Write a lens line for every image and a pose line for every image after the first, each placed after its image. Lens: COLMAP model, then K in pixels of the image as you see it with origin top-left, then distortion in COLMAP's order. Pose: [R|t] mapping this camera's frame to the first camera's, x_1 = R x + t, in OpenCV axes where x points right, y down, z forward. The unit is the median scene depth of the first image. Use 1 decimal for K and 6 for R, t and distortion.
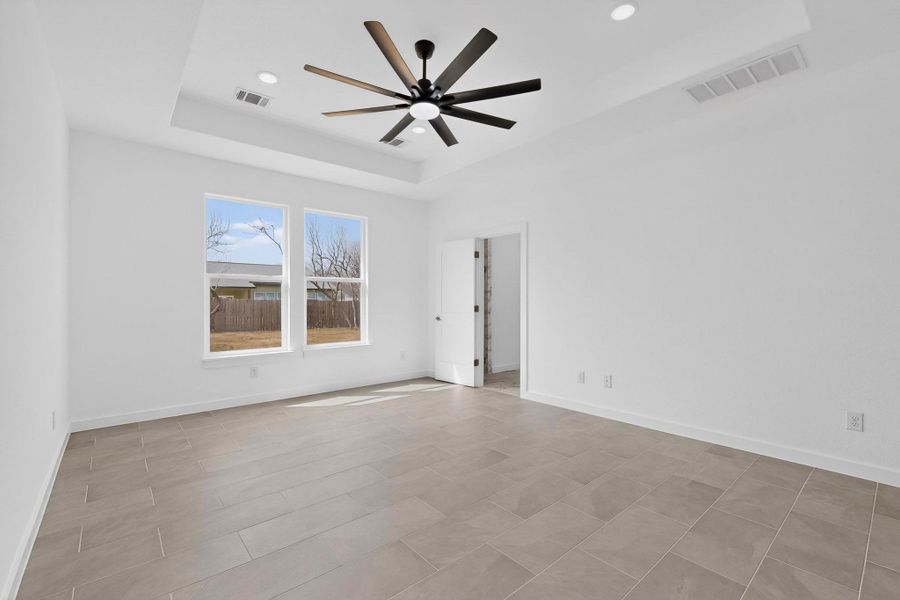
lens RADIAL K [[390.2, 0, 451.1], [0, 390.2, 302.1], [0, 0, 1]] dist [-0.000448, -0.000249]
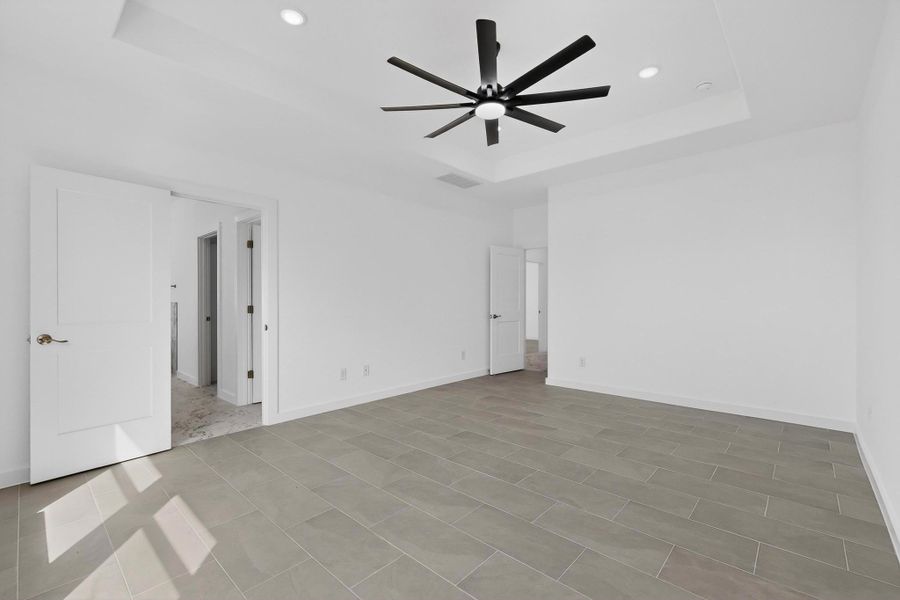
lens RADIAL K [[390.2, 0, 451.1], [0, 390.2, 302.1], [0, 0, 1]] dist [-0.000448, -0.000249]
pose [[-0.123926, -0.000047, 0.992292, -0.996744], [0.002529, 0.999997, 0.000363, 0.004144], [-0.992288, 0.002554, -0.123925, 1.164250]]
